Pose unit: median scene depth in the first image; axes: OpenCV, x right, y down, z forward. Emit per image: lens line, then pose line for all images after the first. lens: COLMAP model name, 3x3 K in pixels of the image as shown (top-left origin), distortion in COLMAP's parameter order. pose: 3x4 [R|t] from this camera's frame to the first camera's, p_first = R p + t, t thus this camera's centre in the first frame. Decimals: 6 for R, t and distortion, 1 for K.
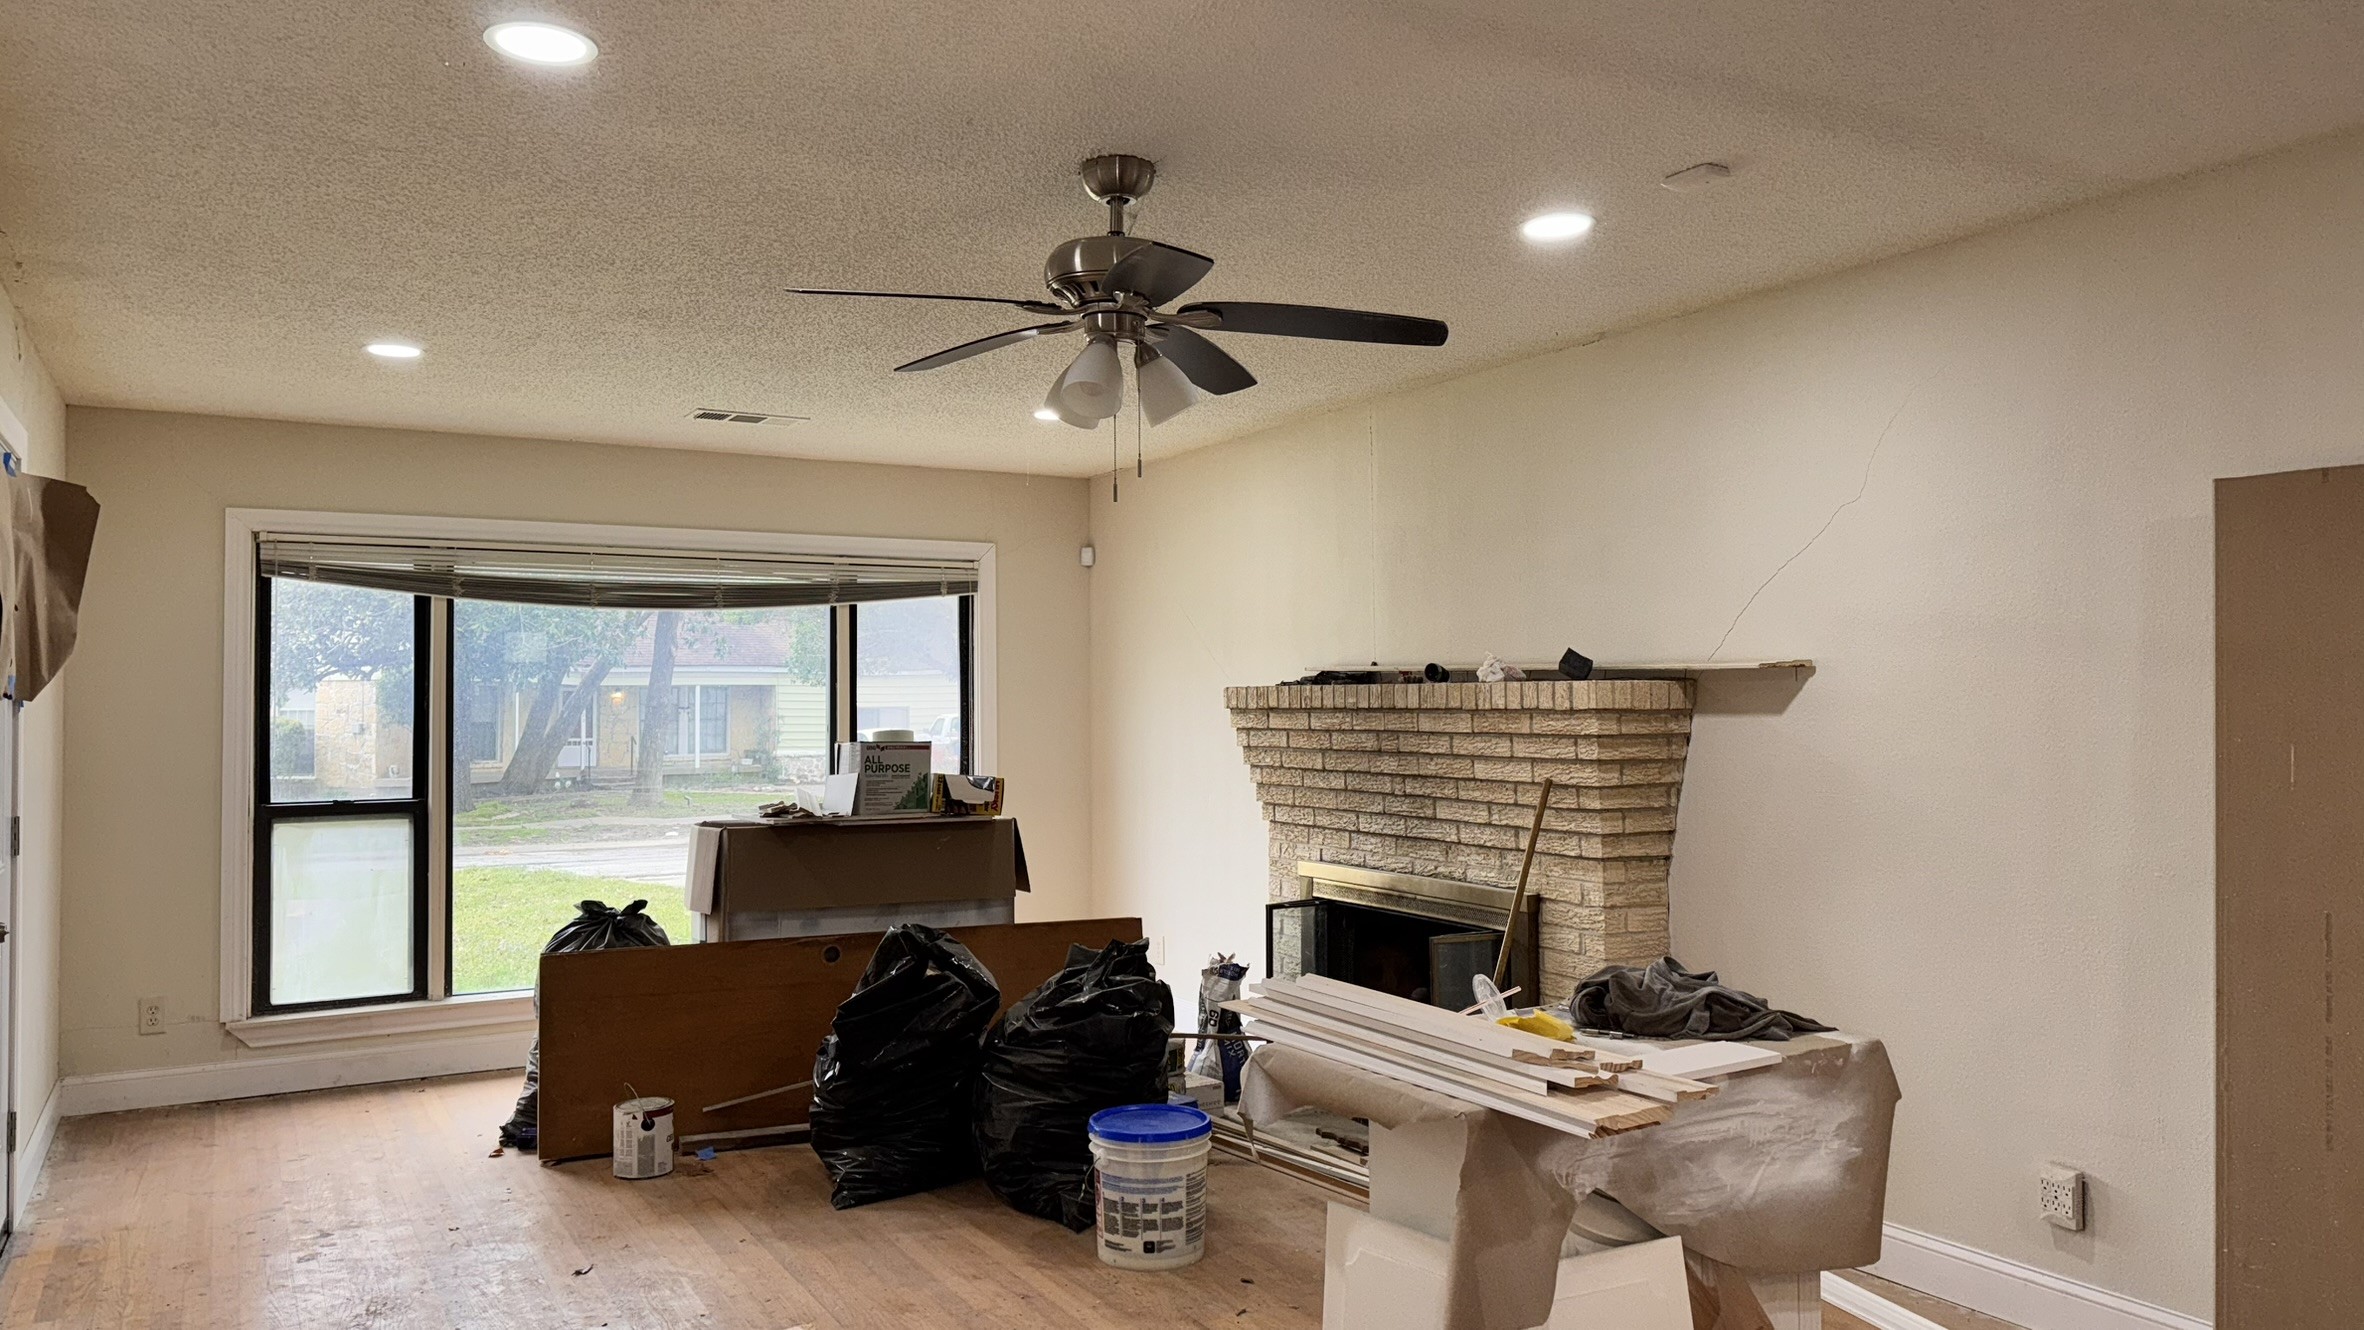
lens RADIAL K [[1635.8, 0, 1183.0], [0, 1635.8, 657.1], [0, 0, 1]] dist [0.137896, -0.231034]
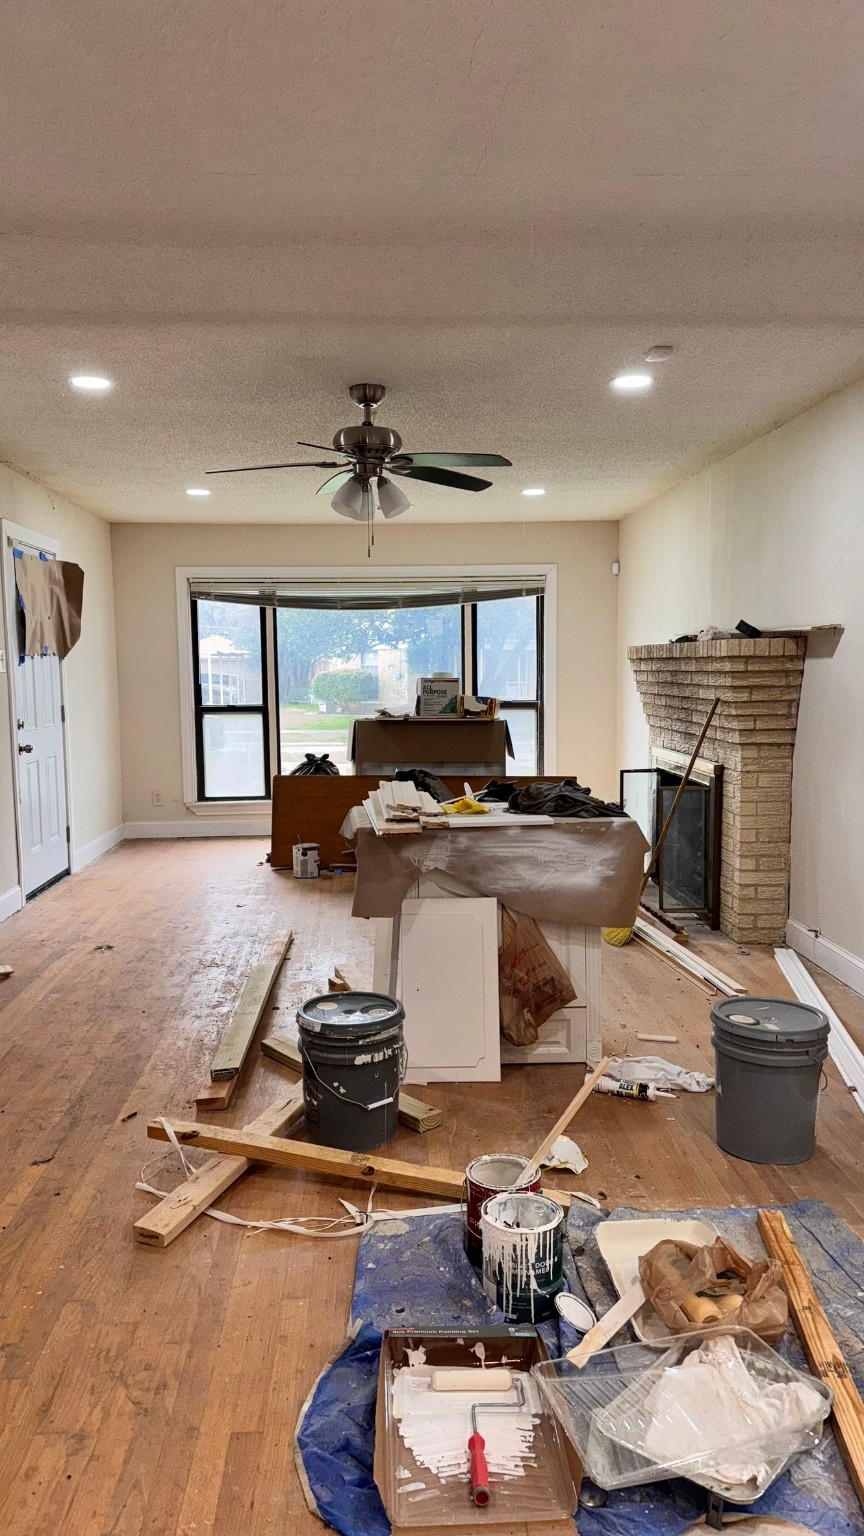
lens RADIAL K [[1062.9, 0, 422.3], [0, 1062.9, 781.6], [0, 0, 1]] dist [0.137896, -0.231034]
pose [[0.886398, 0.045725, -0.460661, 0.430628], [0.019316, 0.990590, 0.135492, 0.002863], [0.462521, -0.128998, 0.877174, -0.127204]]
